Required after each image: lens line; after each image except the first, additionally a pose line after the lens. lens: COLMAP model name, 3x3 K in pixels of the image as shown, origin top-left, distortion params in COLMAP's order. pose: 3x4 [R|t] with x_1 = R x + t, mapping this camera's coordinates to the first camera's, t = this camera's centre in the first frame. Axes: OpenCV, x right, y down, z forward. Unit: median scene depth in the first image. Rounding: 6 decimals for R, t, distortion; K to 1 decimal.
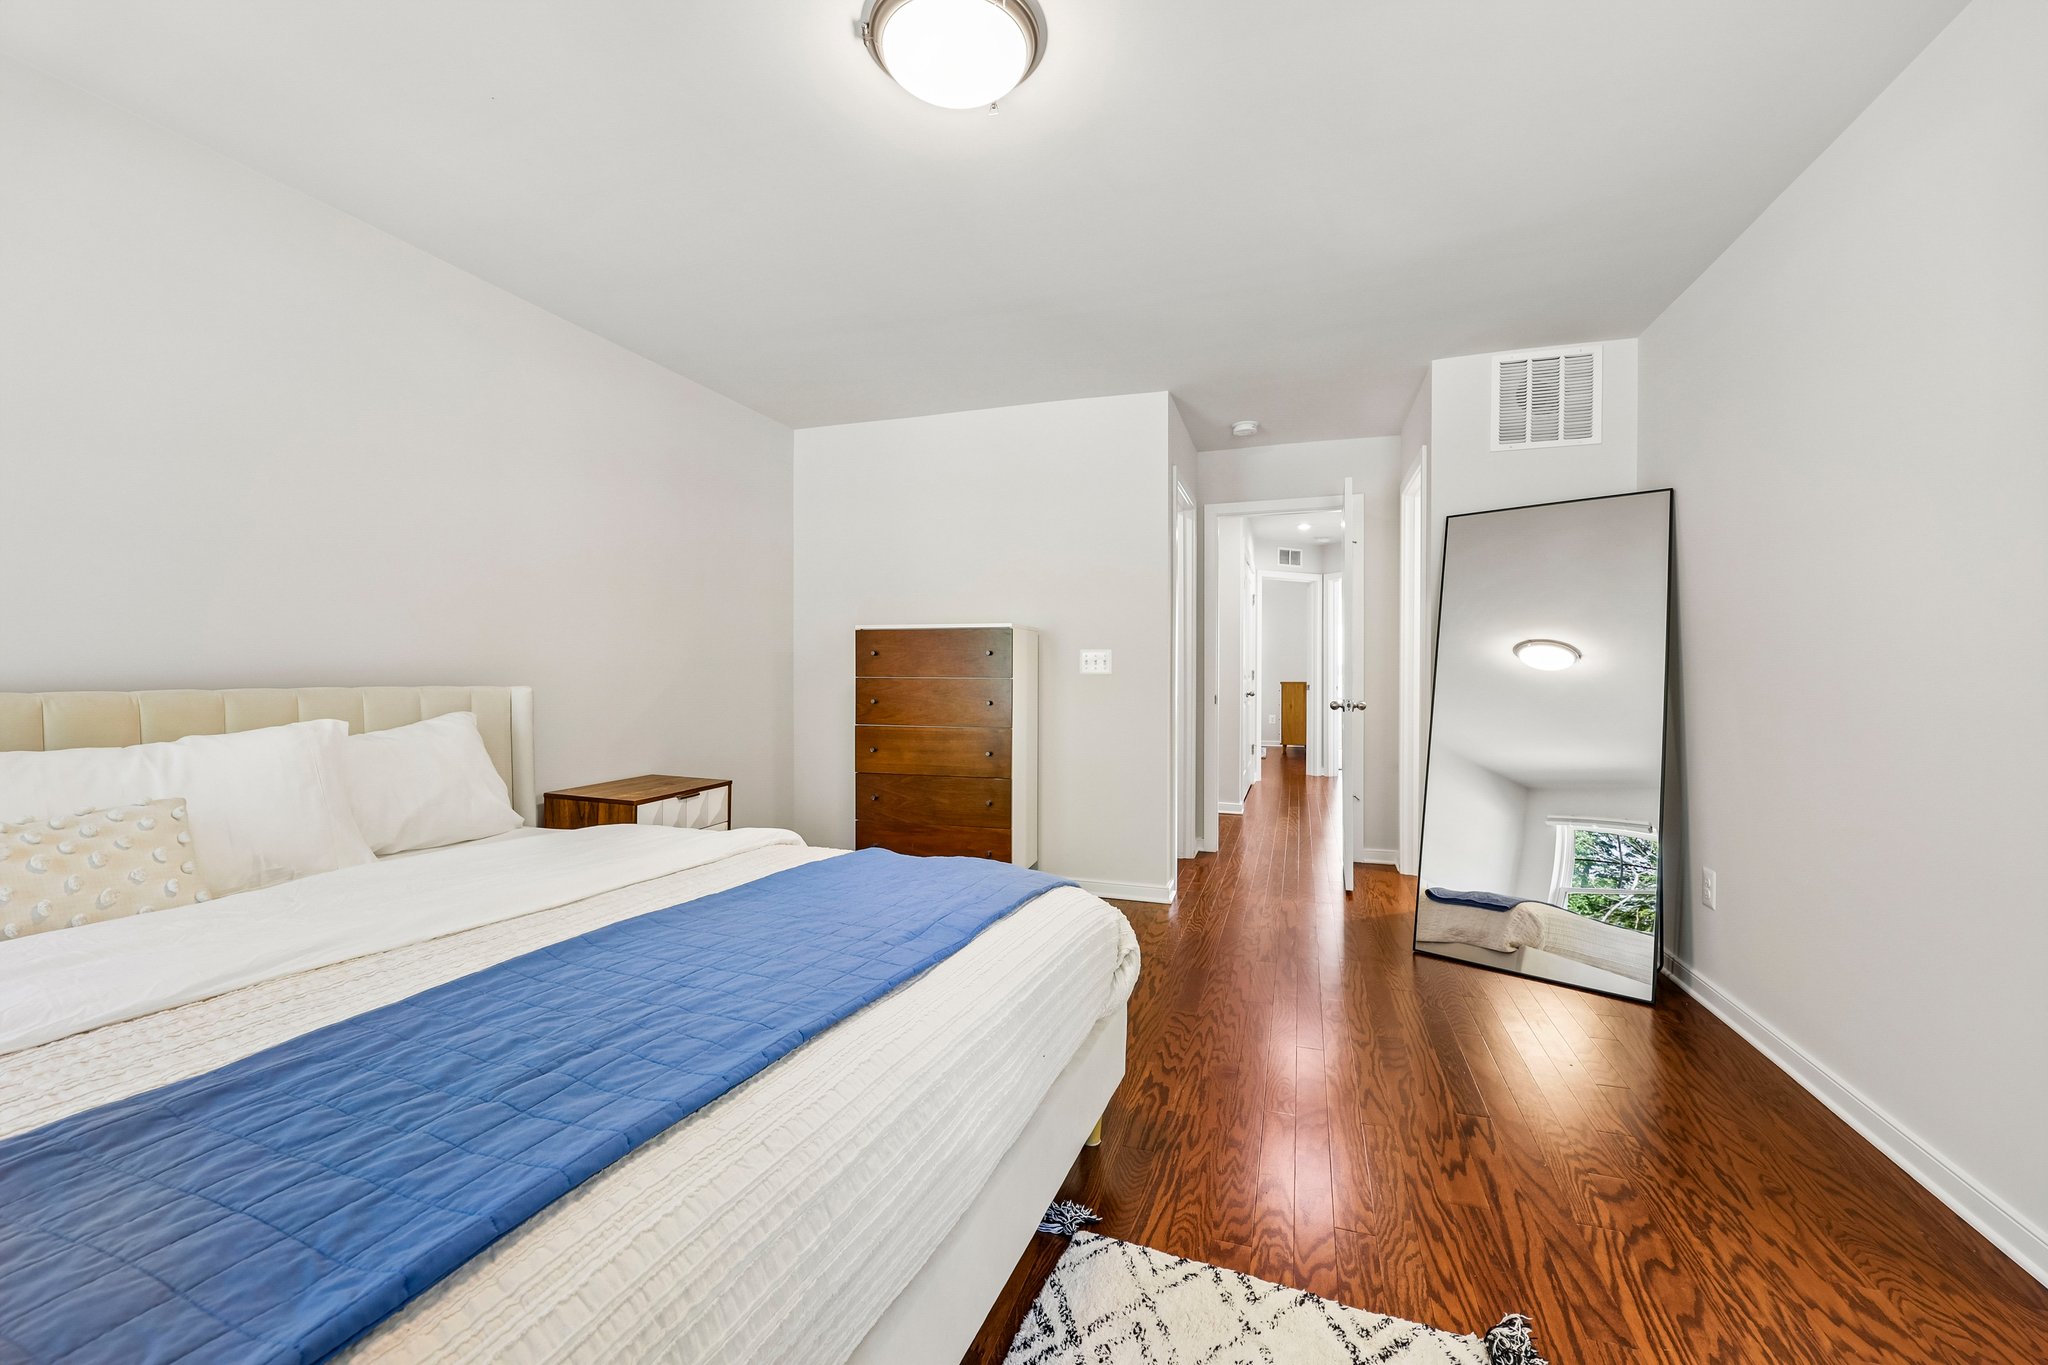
lens RADIAL K [[822.8, 0, 1013.8], [0, 822.8, 688.3], [0, 0, 1]] dist [-0.002308, -0.000178]
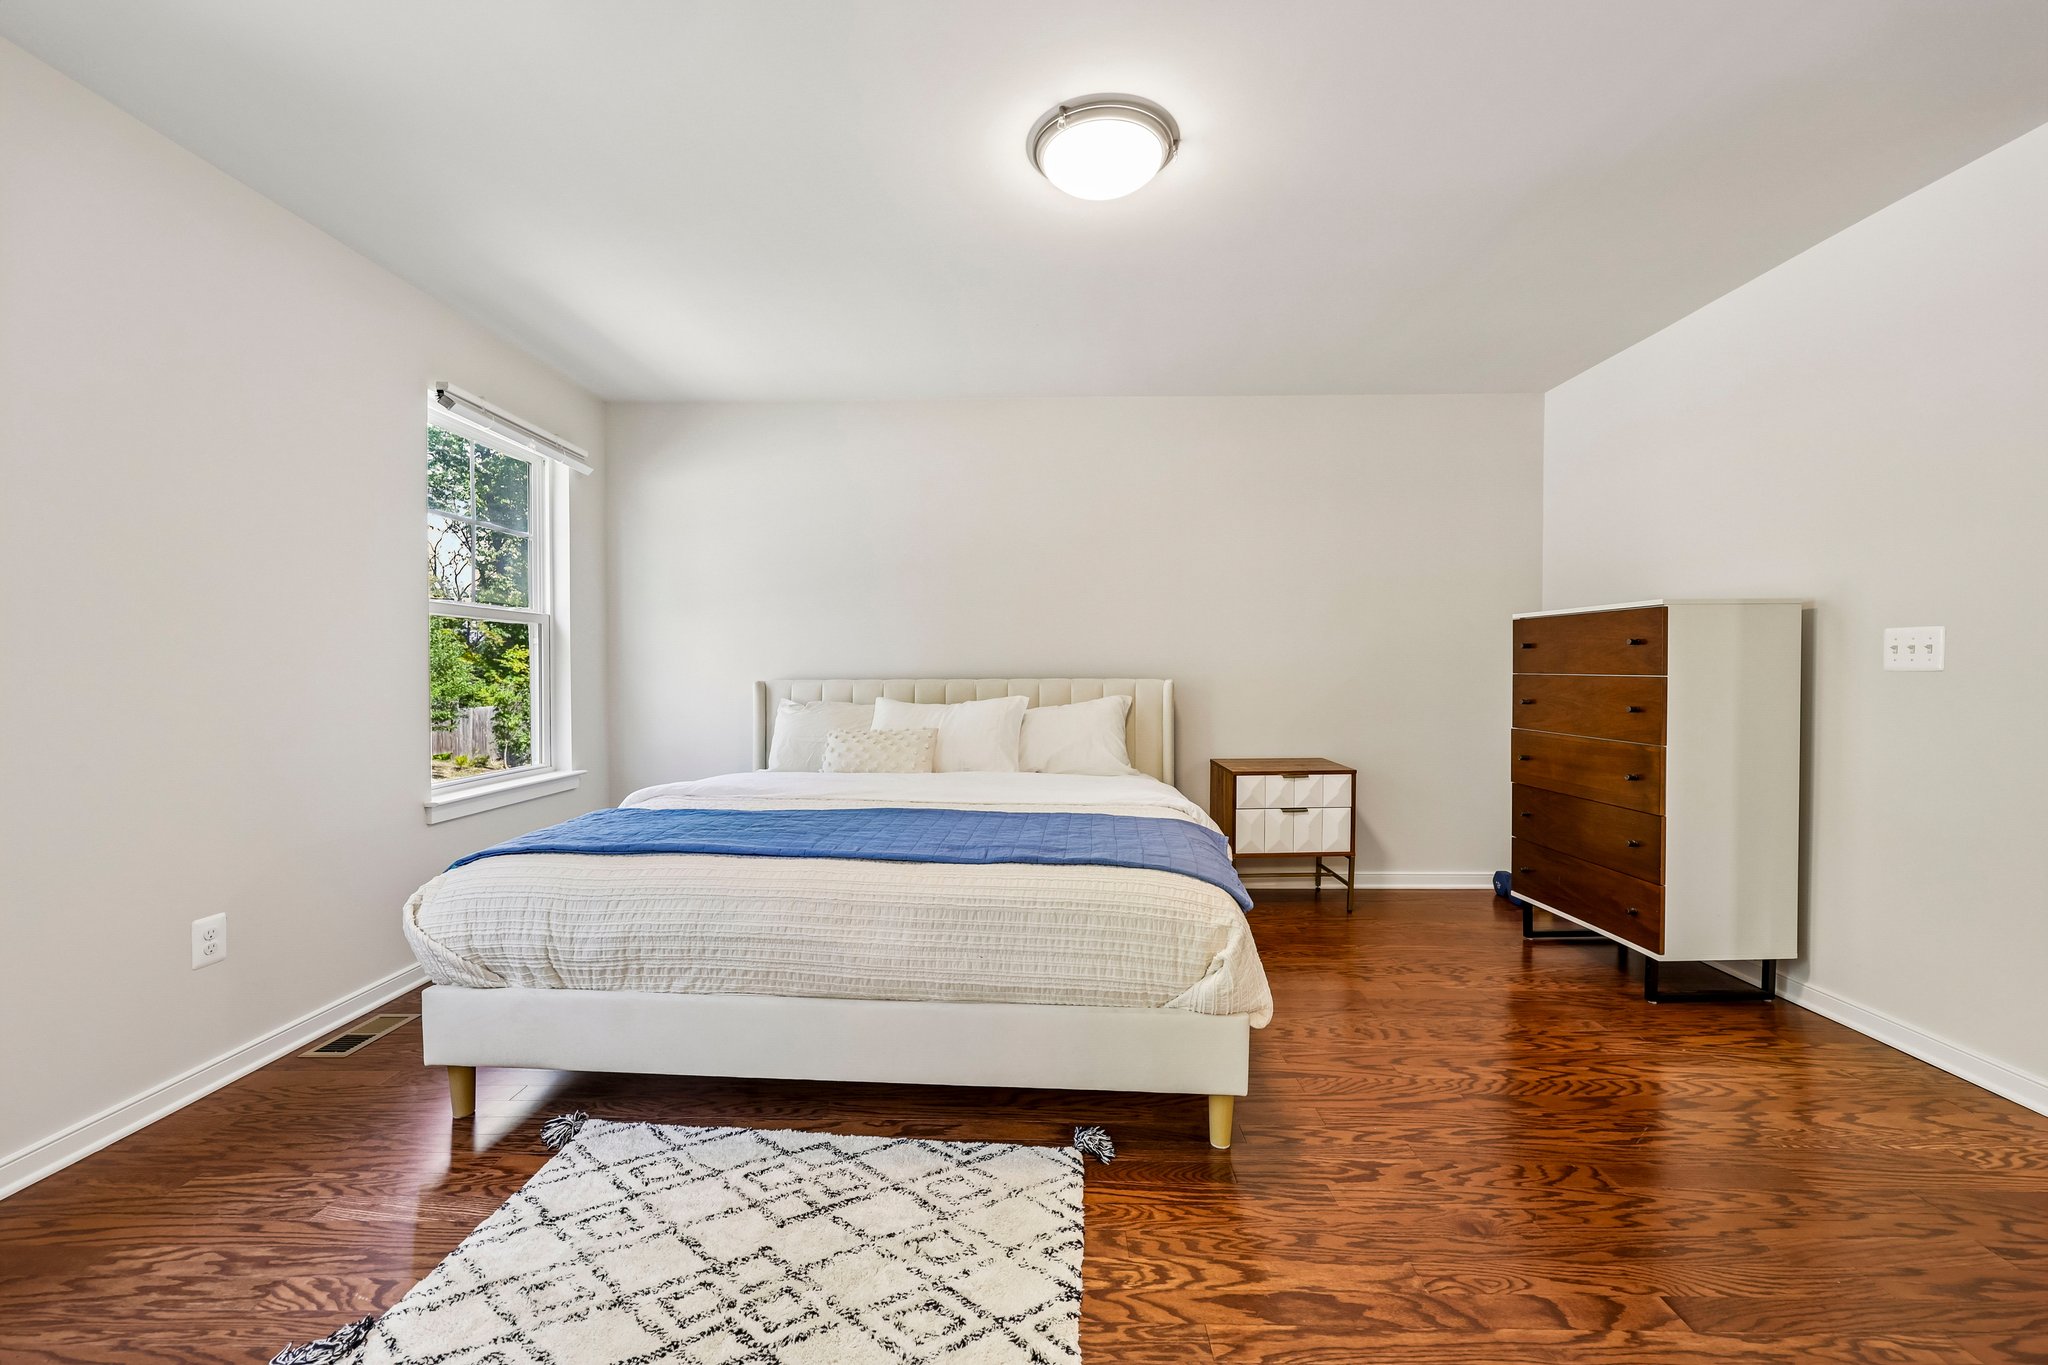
lens RADIAL K [[822.8, 0, 1023.1], [0, 822.8, 686.7], [0, 0, 1]] dist [-0.002308, -0.000178]
pose [[0.303148, 0.018380, -0.952766, 0.899466], [-0.014324, 0.999789, 0.014729, -0.009638], [0.952836, 0.009182, 0.303347, 0.441439]]
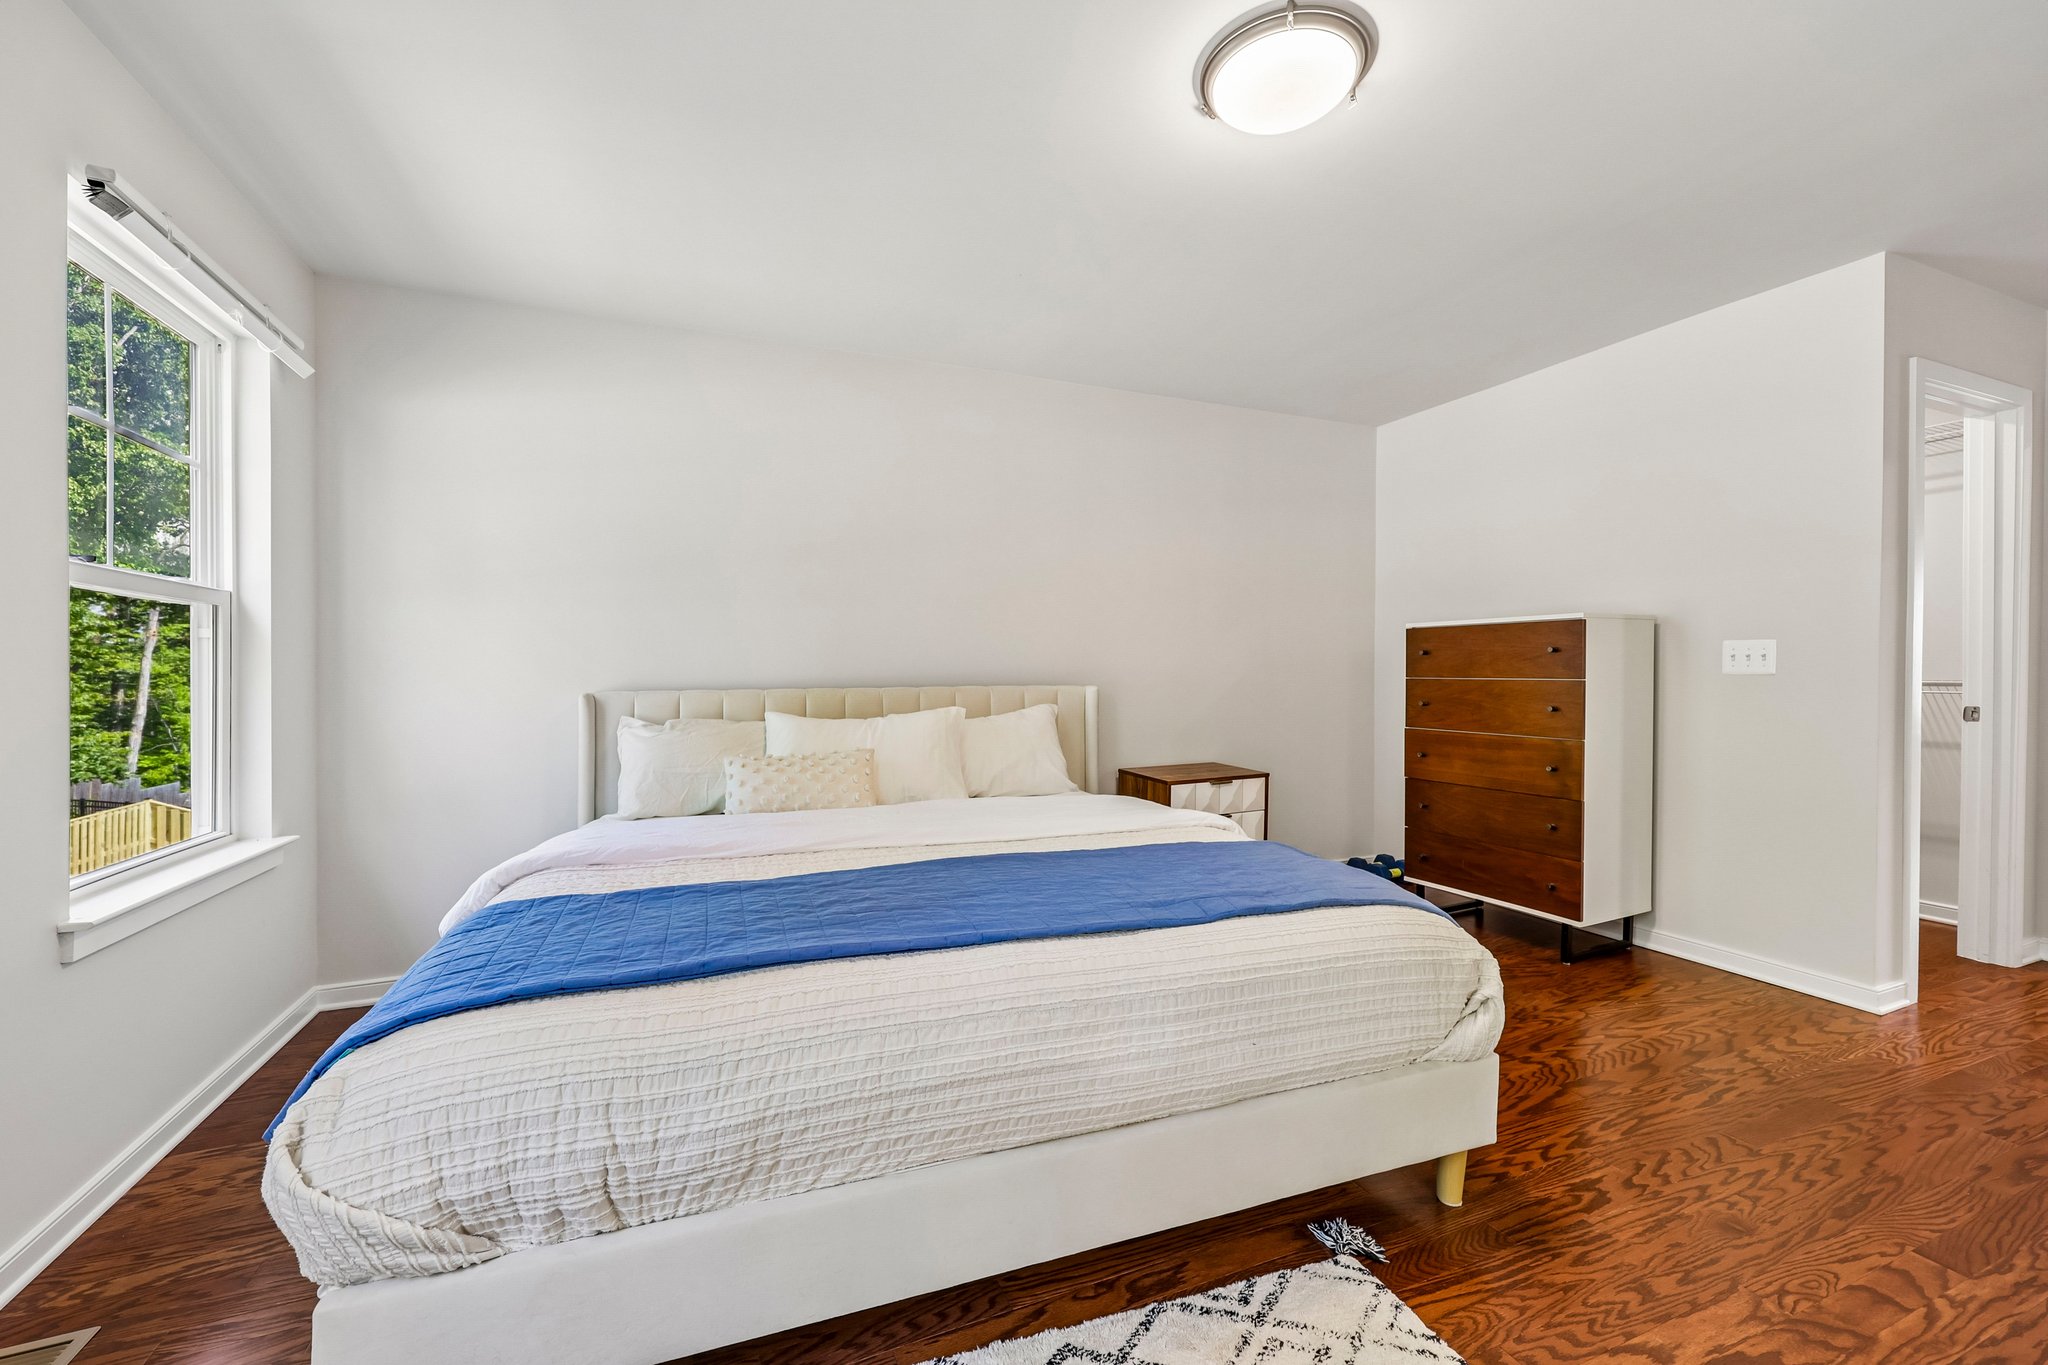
lens RADIAL K [[822.8, 0, 1024.3], [0, 822.8, 685.5], [0, 0, 1]] dist [-0.002308, -0.000178]
pose [[0.665750, 0.006580, -0.746146, 0.422365], [-0.006930, 0.999973, 0.002635, -0.007813], [0.746142, 0.003416, 0.665778, 0.054165]]
